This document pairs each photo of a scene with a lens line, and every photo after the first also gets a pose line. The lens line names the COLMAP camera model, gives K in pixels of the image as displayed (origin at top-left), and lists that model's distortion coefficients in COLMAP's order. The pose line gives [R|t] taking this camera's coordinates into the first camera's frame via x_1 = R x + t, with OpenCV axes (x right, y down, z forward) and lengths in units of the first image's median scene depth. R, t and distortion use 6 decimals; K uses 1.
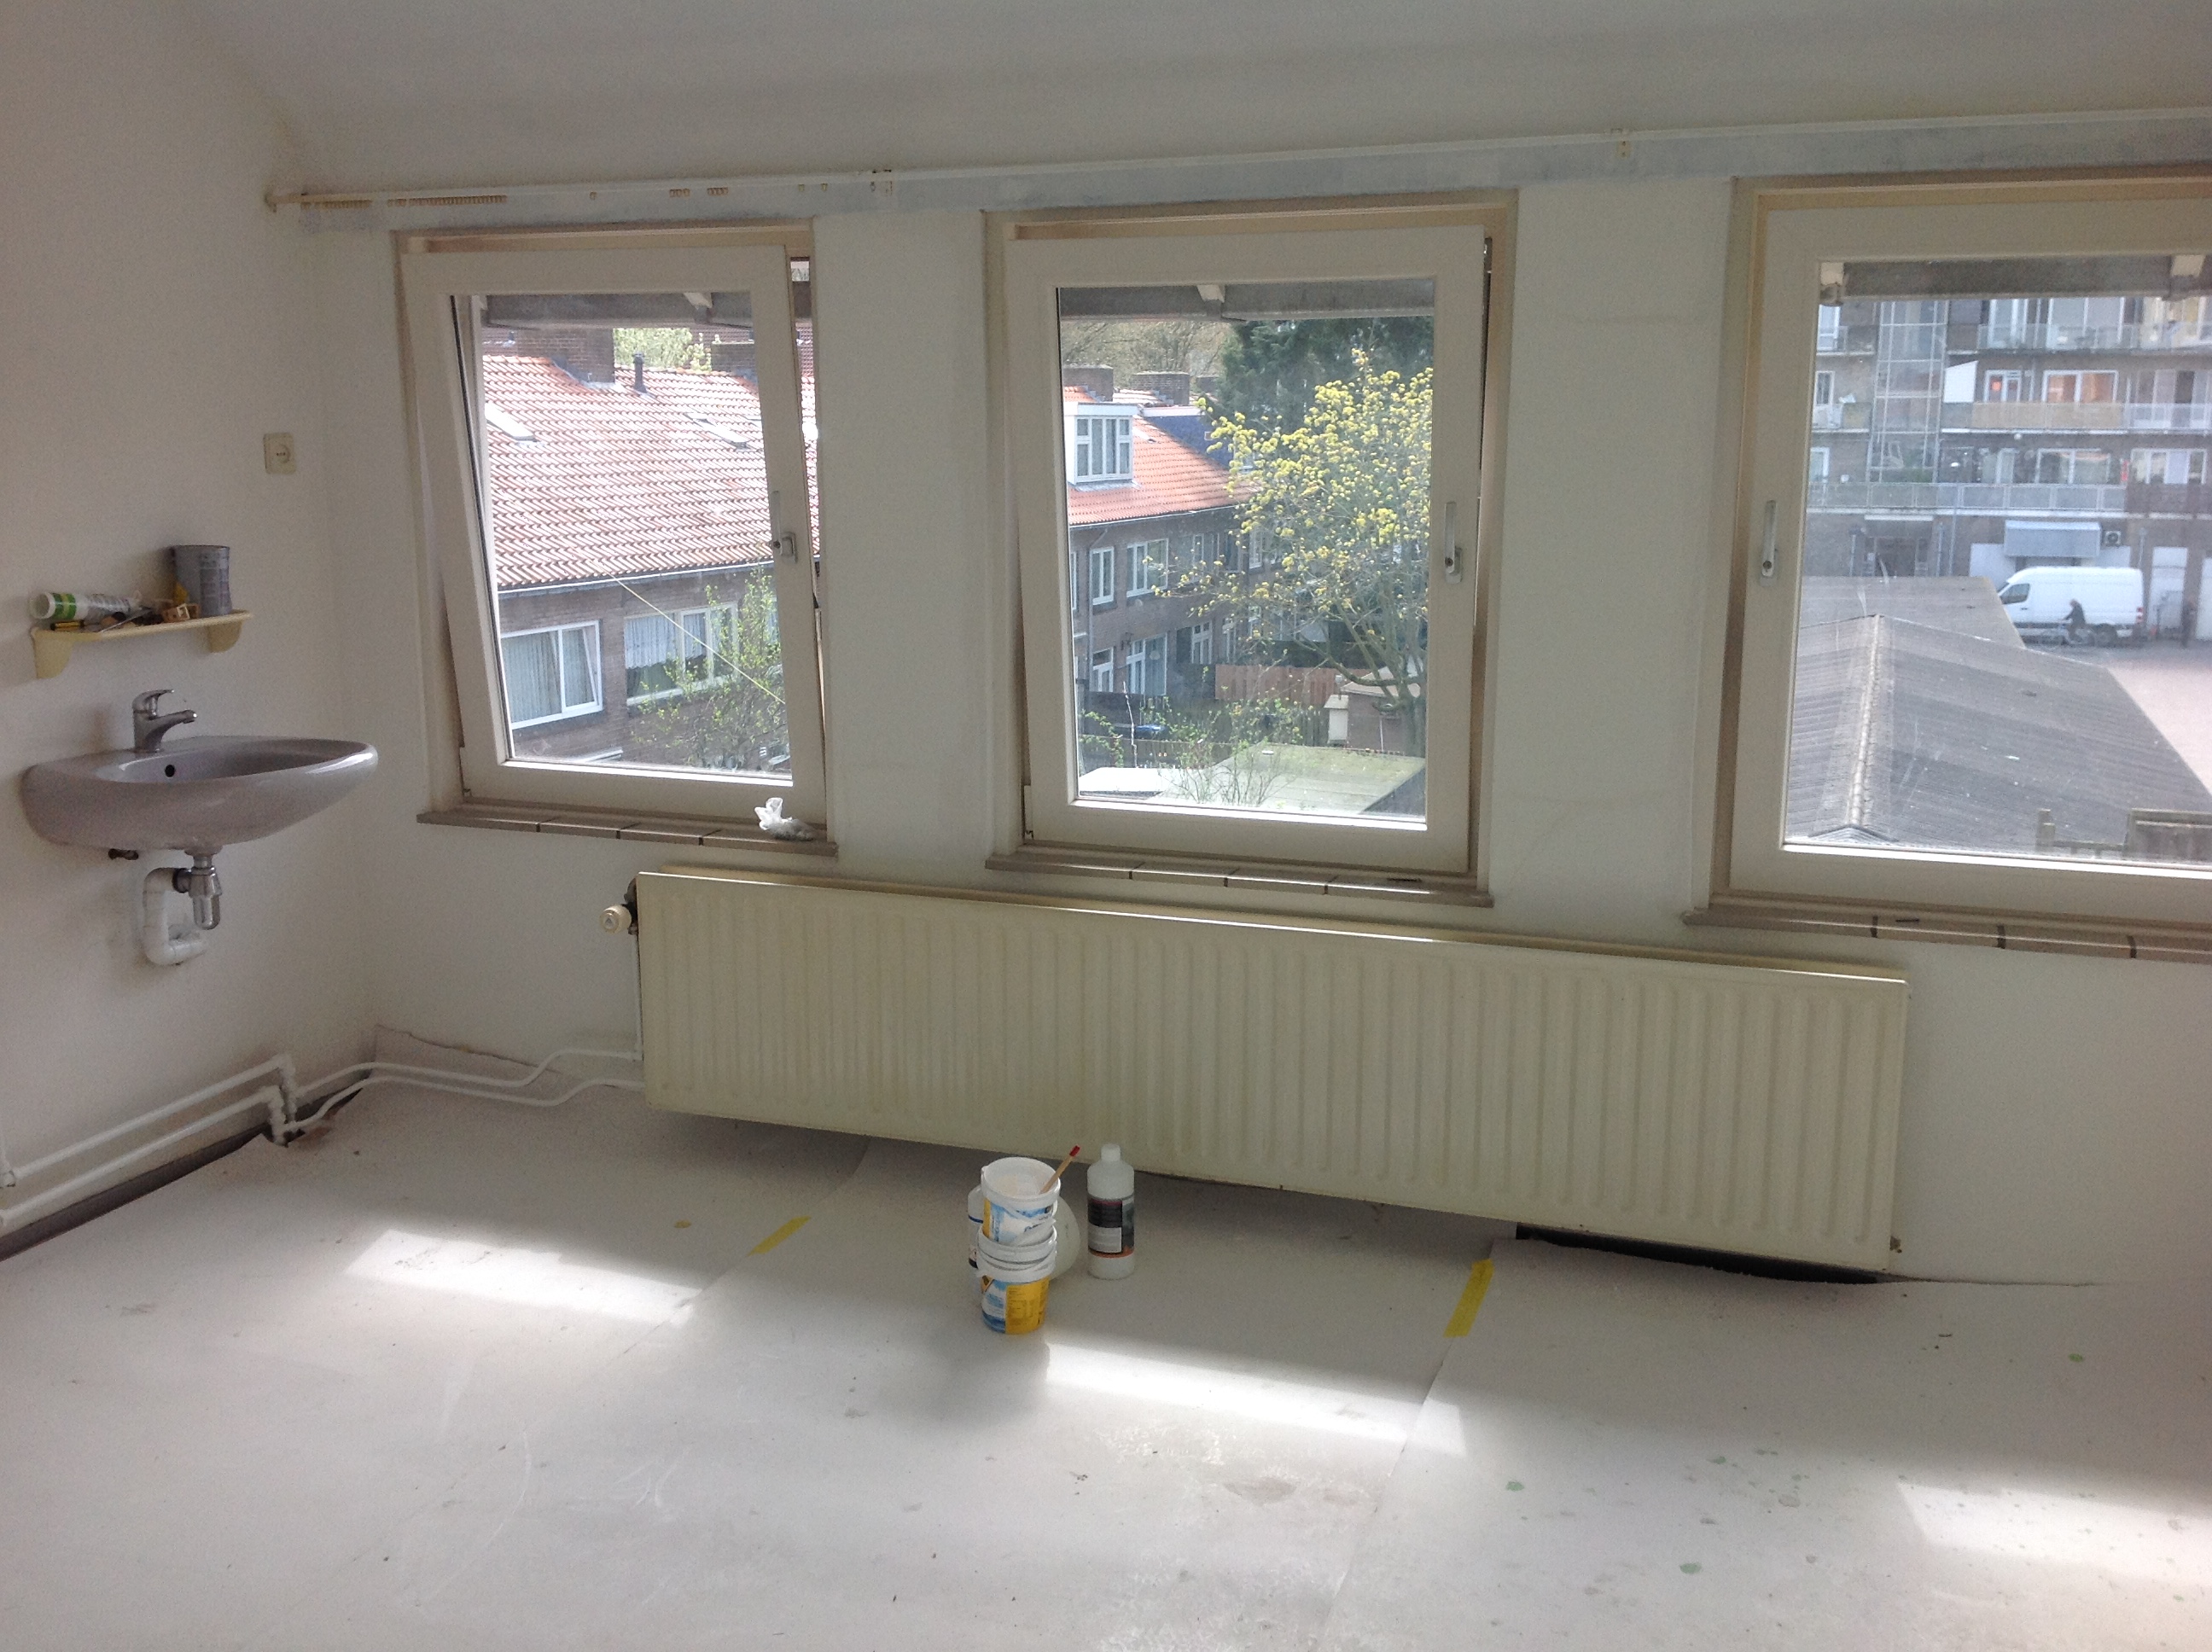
lens RADIAL K [[2080.0, 0, 1106.0], [0, 2080.0, 826.0], [0, 0, 1]] dist [0.146500, -0.330442]
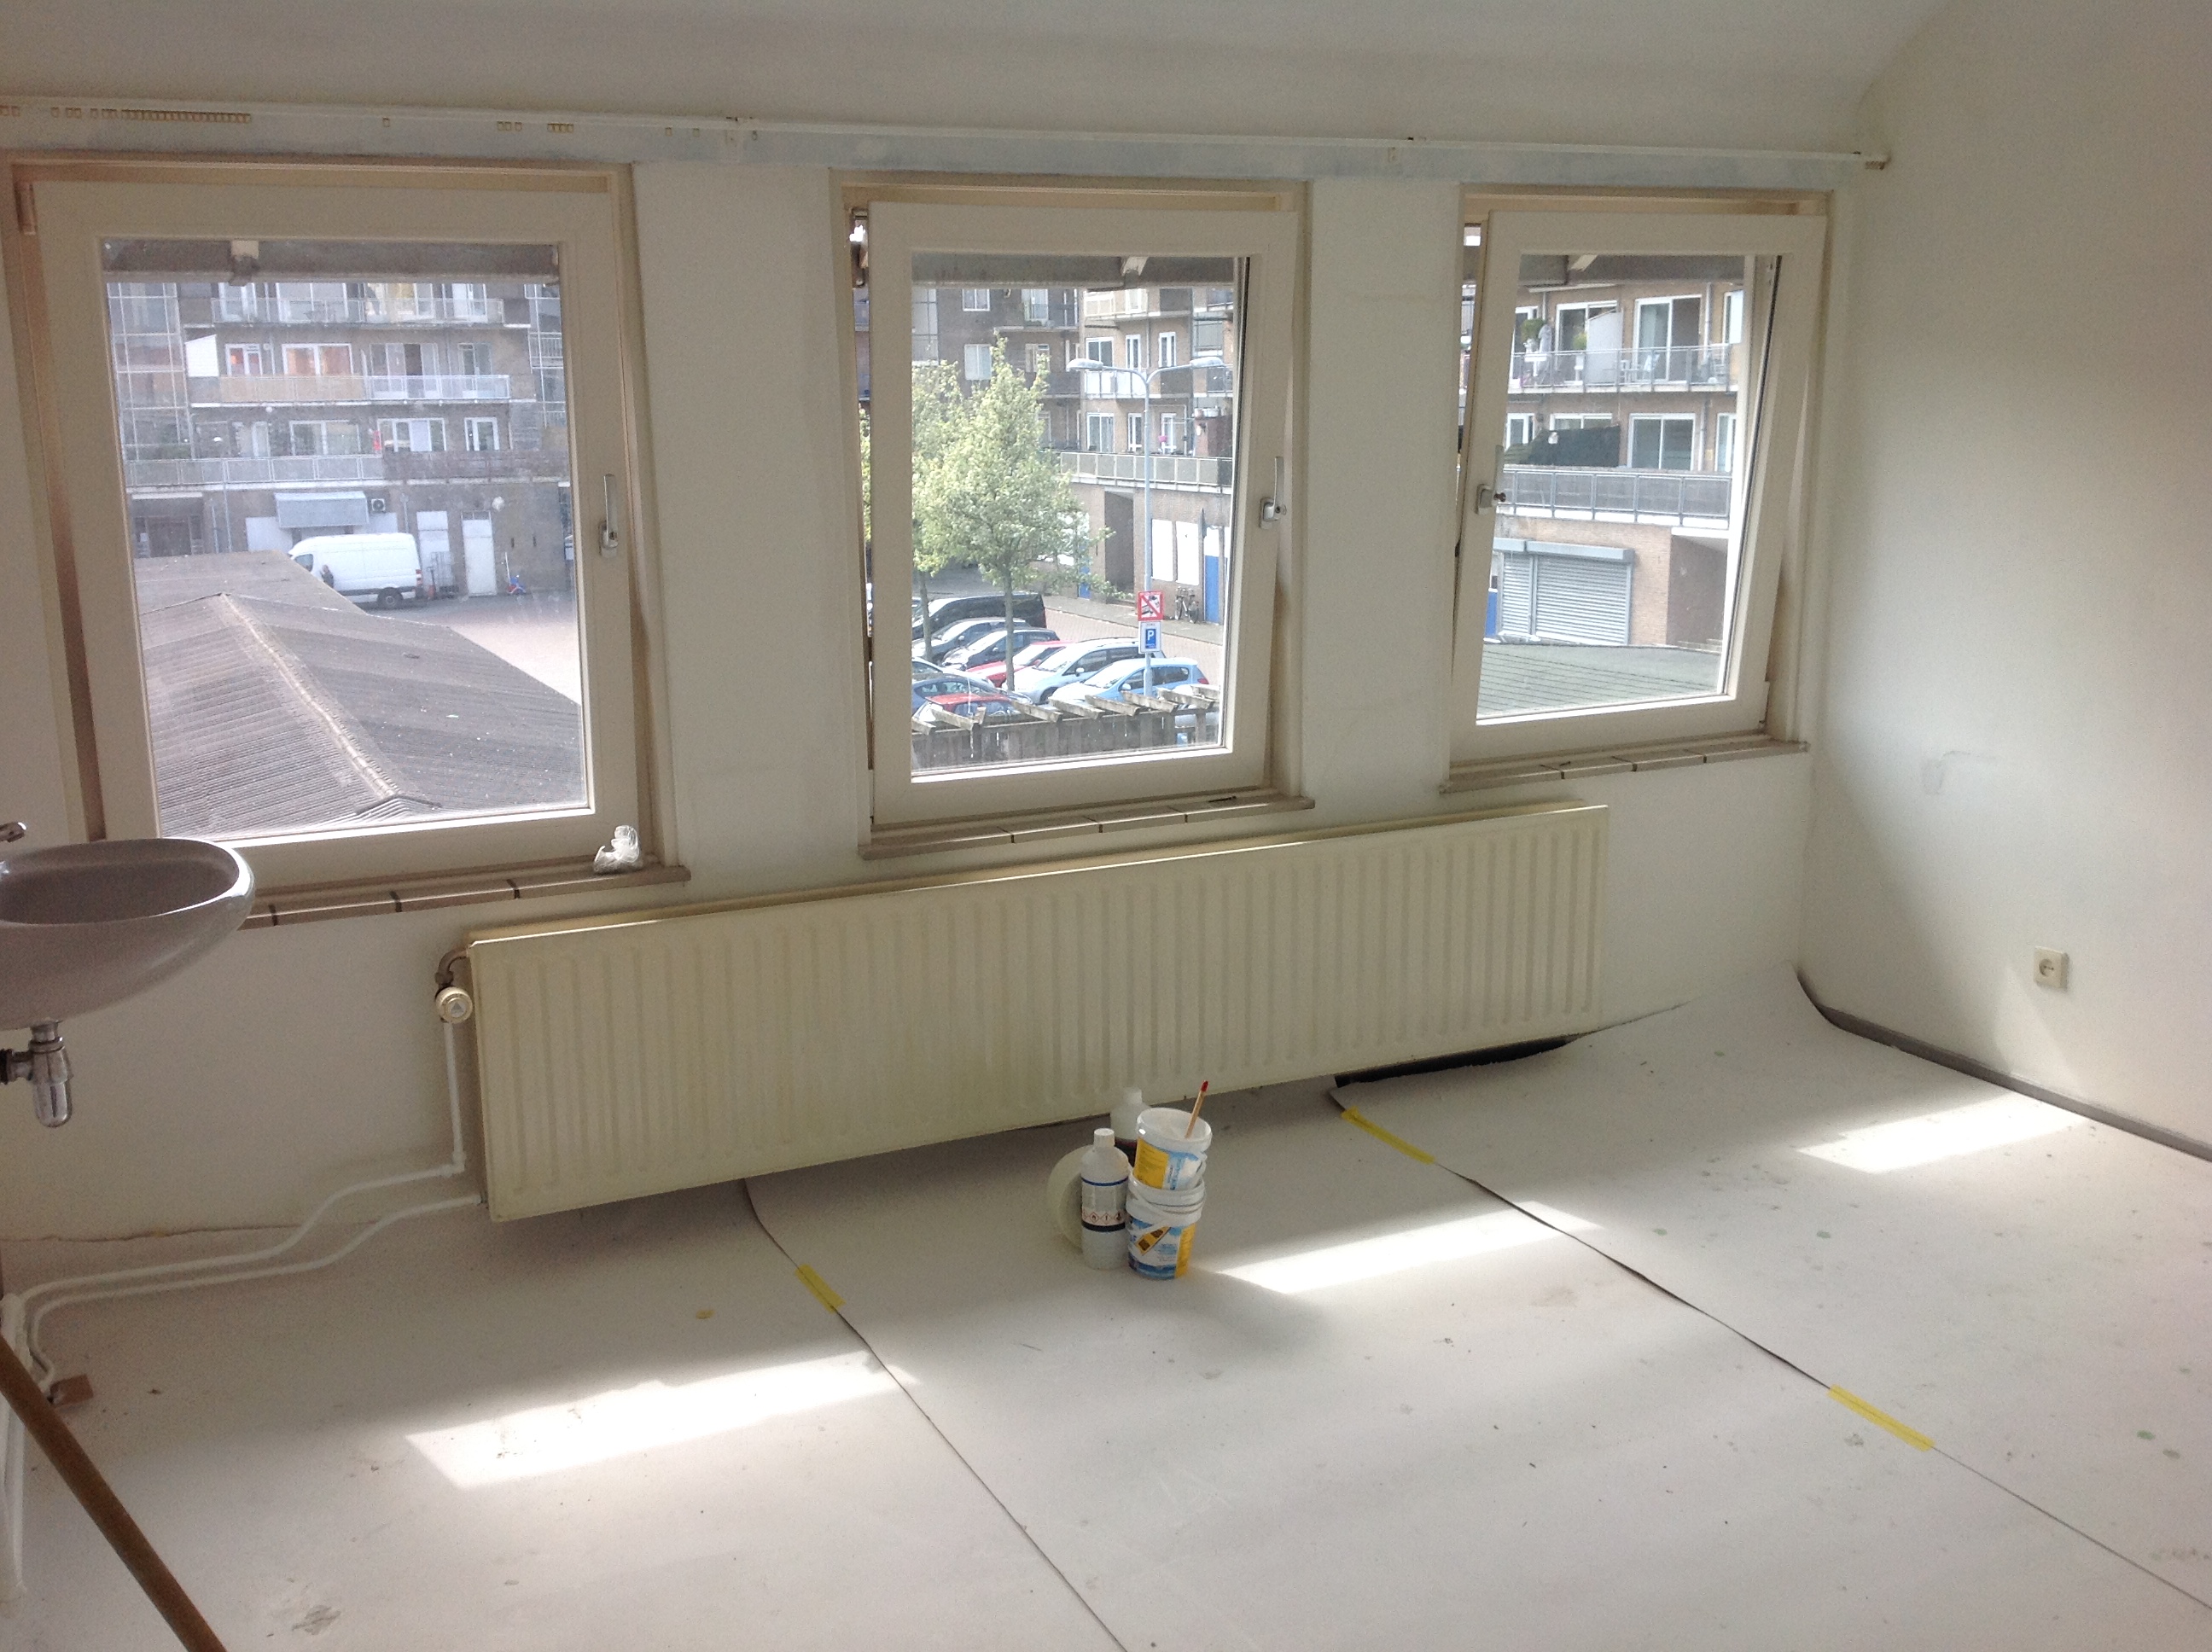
lens RADIAL K [[2080.0, 0, 1106.0], [0, 2080.0, 826.0], [0, 0, 1]] dist [0.146500, -0.330442]
pose [[0.705274, -0.158951, 0.690885, -0.561738], [0.150827, 0.985872, 0.072850, -0.042404], [-0.692704, 0.052826, 0.719285, 0.204938]]
